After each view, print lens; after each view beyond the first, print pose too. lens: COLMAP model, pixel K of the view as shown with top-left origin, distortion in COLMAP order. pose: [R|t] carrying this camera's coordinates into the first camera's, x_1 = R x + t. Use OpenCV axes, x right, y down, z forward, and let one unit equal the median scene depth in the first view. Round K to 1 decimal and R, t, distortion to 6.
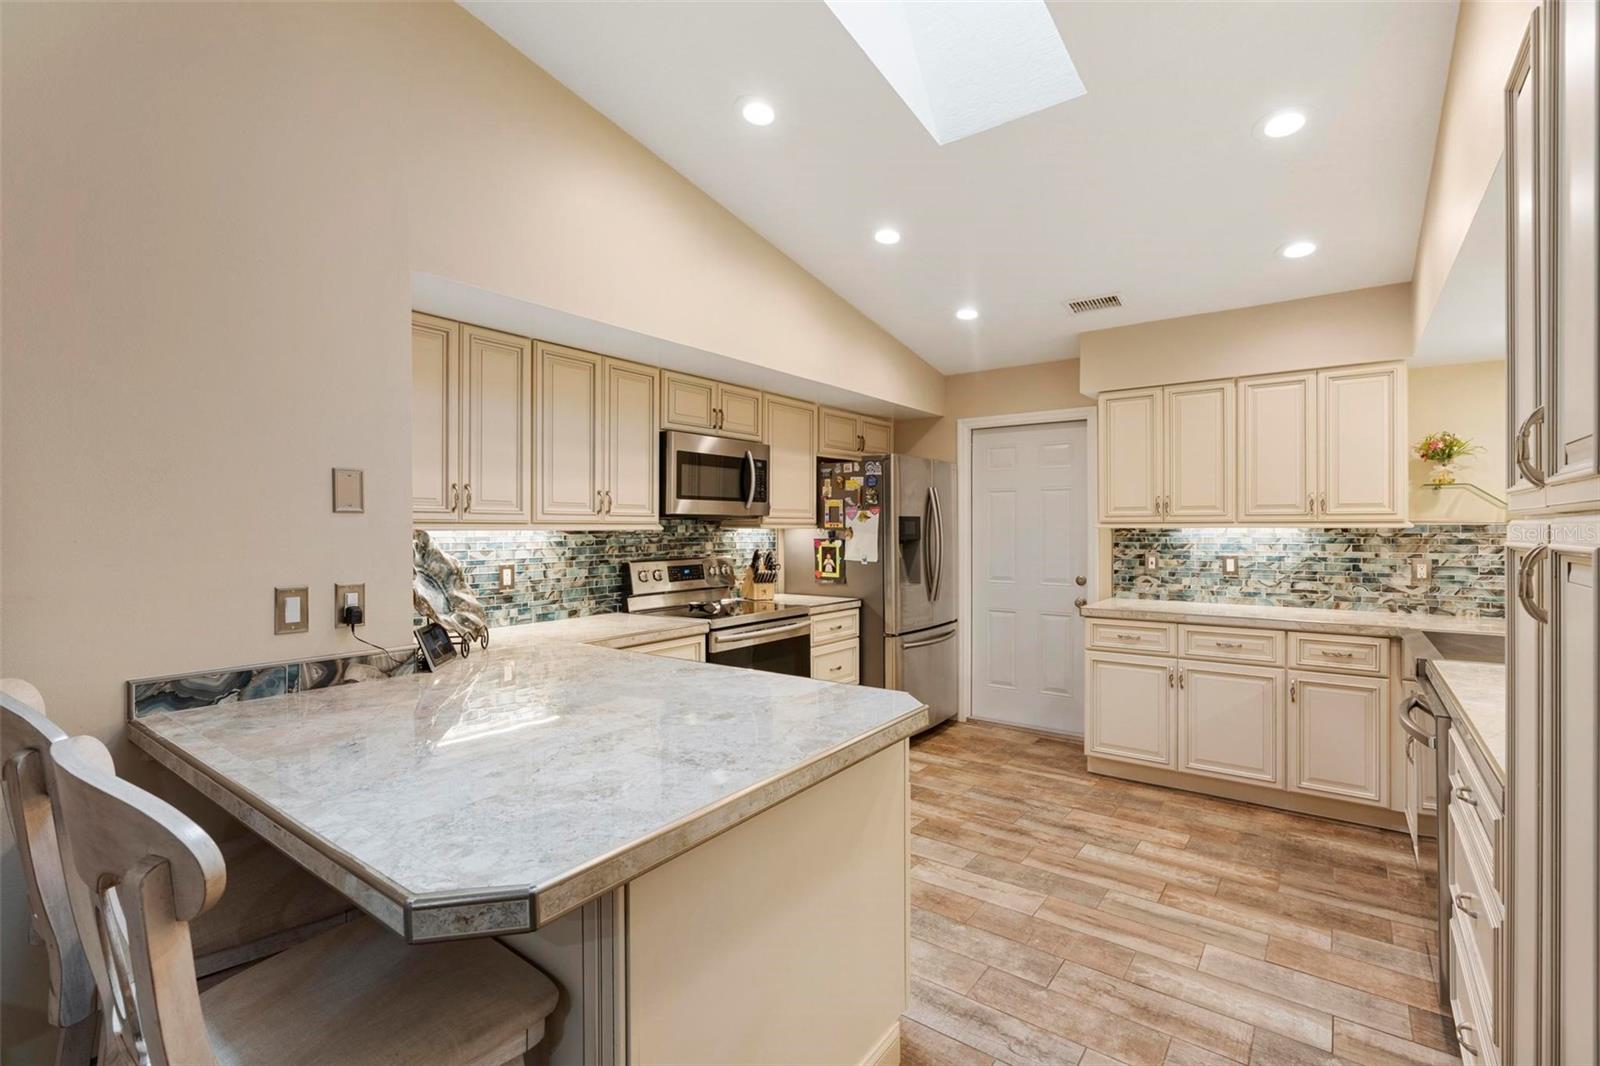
lens RADIAL K [[724.4, 0, 805.1], [0, 724.4, 530.9], [0, 0, 1]] dist [-0.011045, 0.003870]
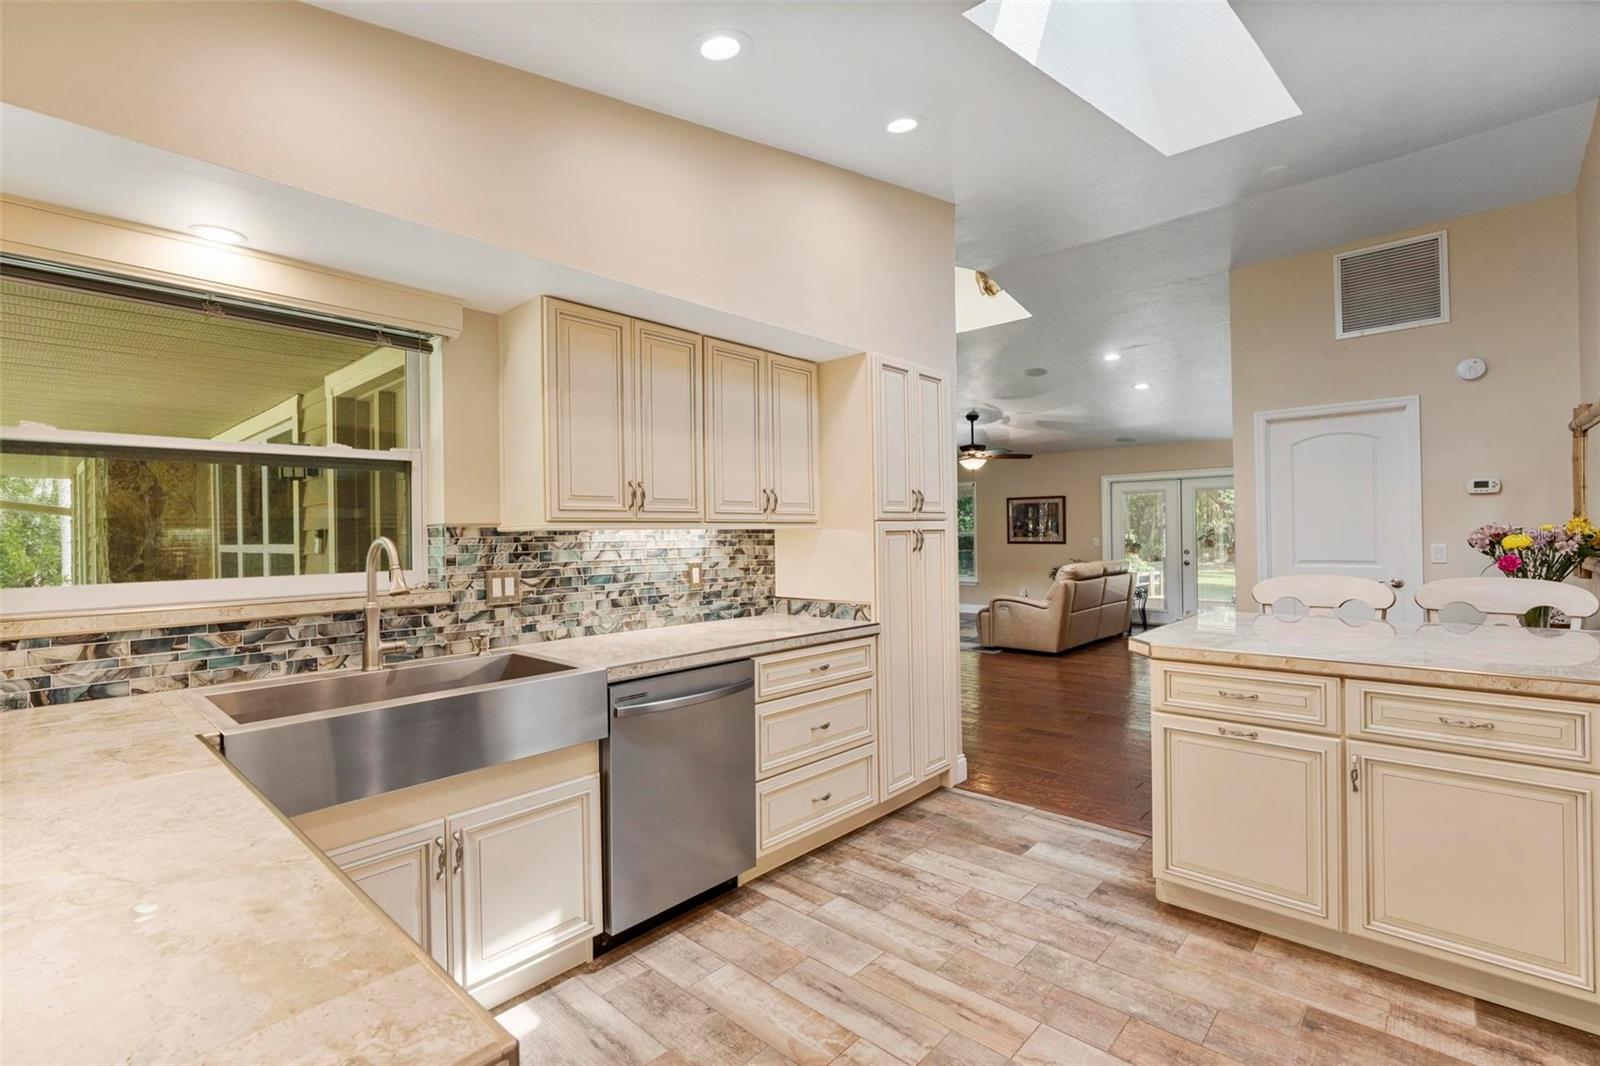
lens RADIAL K [[724.4, 0, 798.3], [0, 724.4, 533.1], [0, 0, 1]] dist [-0.011045, 0.003870]
pose [[-0.994466, 0.016418, 0.103771, 0.323807], [0.016870, 0.999852, 0.003481, 0.003544], [-0.103699, 0.005212, -0.994595, 1.194877]]
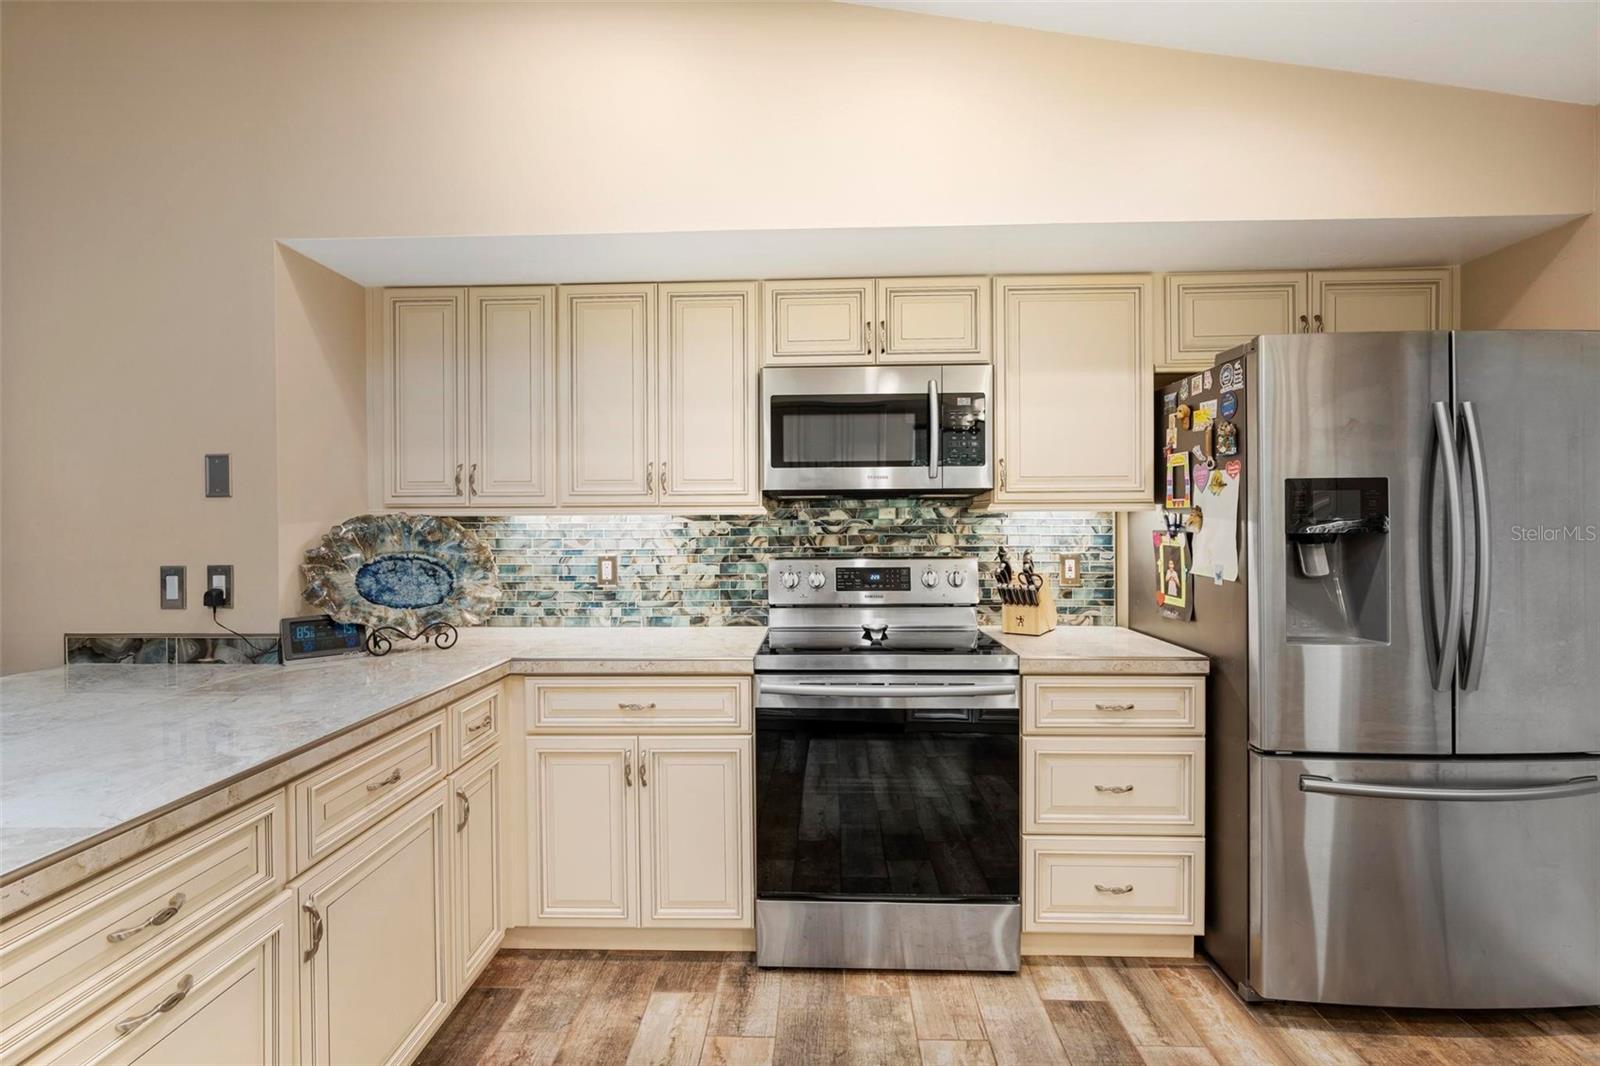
lens RADIAL K [[724.4, 0, 795.4], [0, 724.4, 524.3], [0, 0, 1]] dist [-0.011045, 0.003870]
pose [[0.564339, 0.000825, -0.825543, 0.367799], [0.000701, 0.999999, 0.001479, 0.007024], [0.825543, -0.001413, 0.564337, 0.599615]]
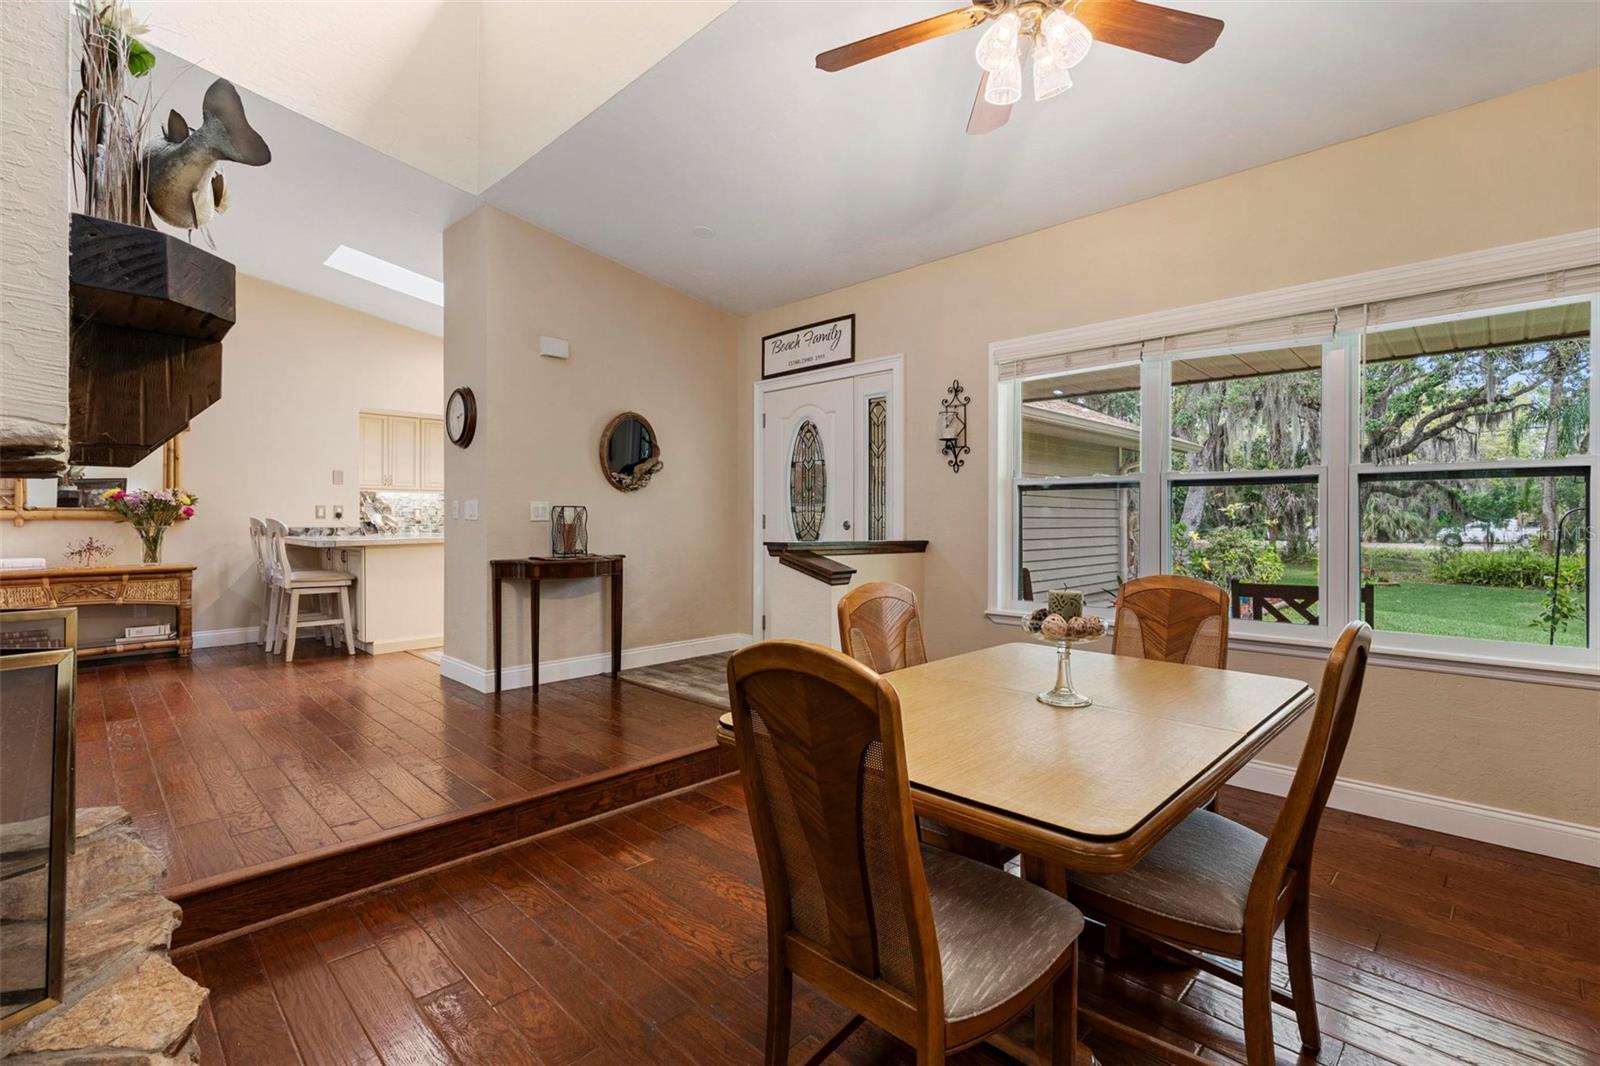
lens RADIAL K [[724.4, 0, 801.3], [0, 724.4, 525.7], [0, 0, 1]] dist [-0.011045, 0.003870]
pose [[0.990574, 0.002738, -0.136954, 1.042101], [-0.001983, 0.999982, 0.005649, 0.077694], [0.136967, -0.005324, 0.990561, -1.074024]]
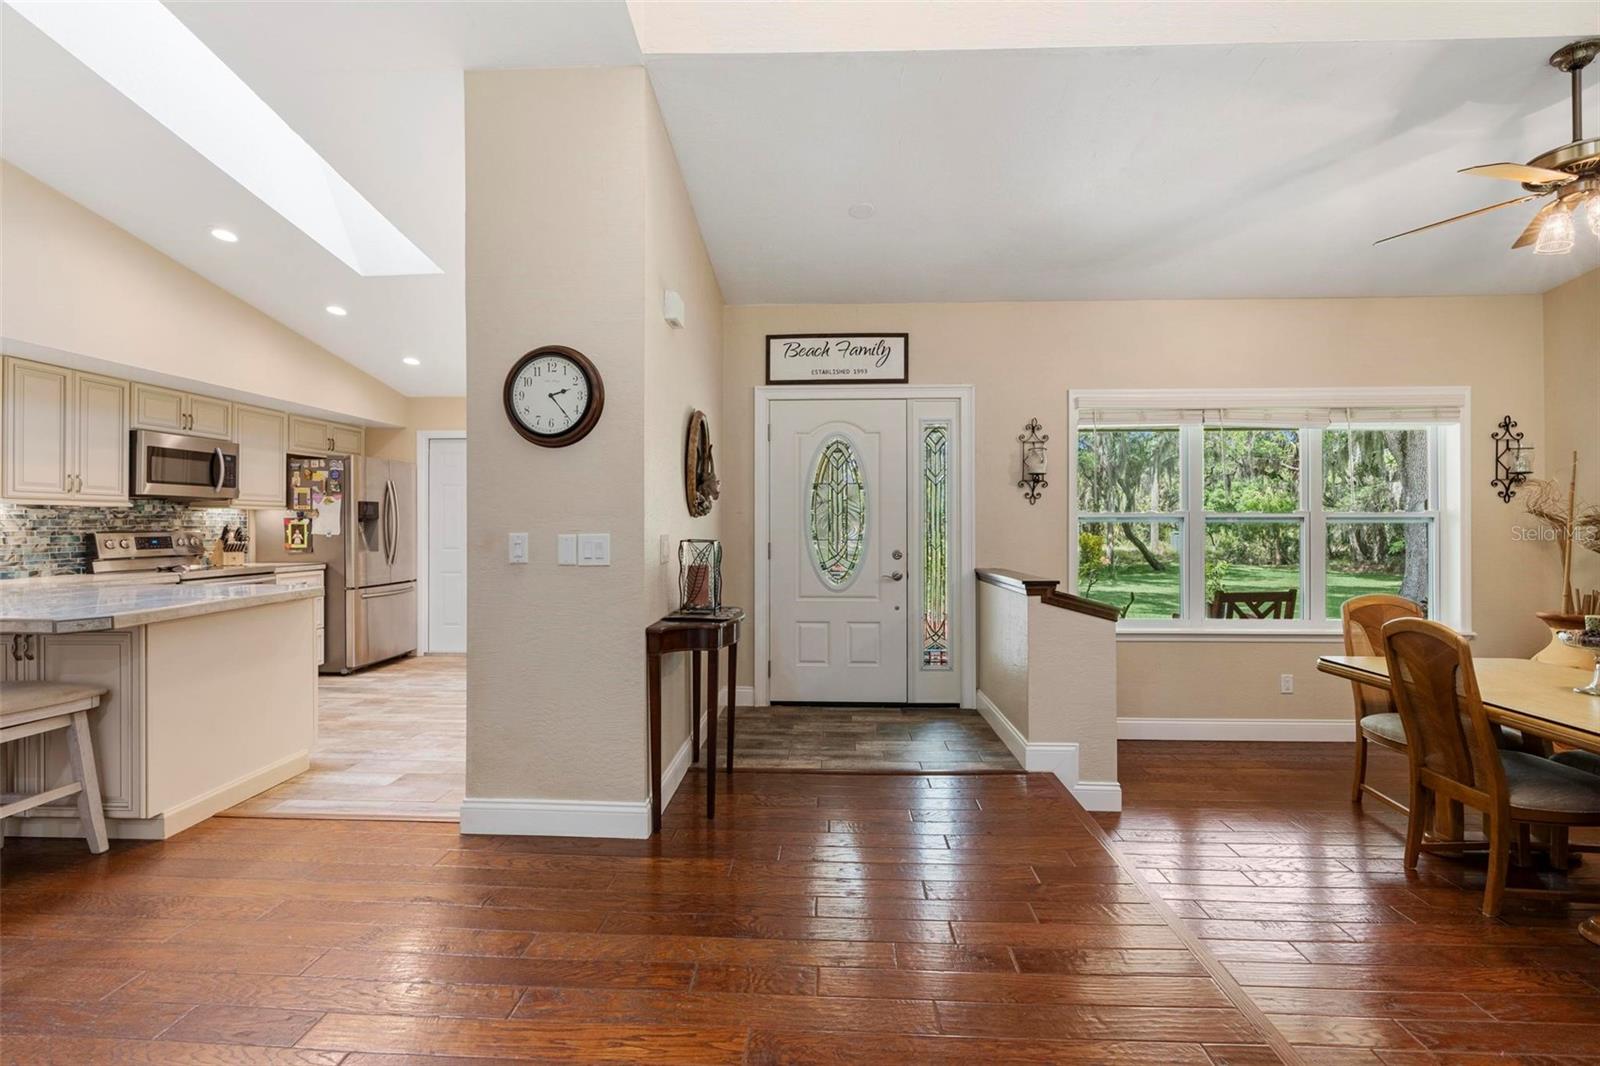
lens RADIAL K [[724.4, 0, 799.1], [0, 724.4, 524.3], [0, 0, 1]] dist [-0.011045, 0.003870]
pose [[0.829515, 0.000826, 0.558483, 0.068402], [0.001973, 0.999988, -0.004408, 0.036029], [-0.558480, 0.004759, 0.829504, -0.682376]]
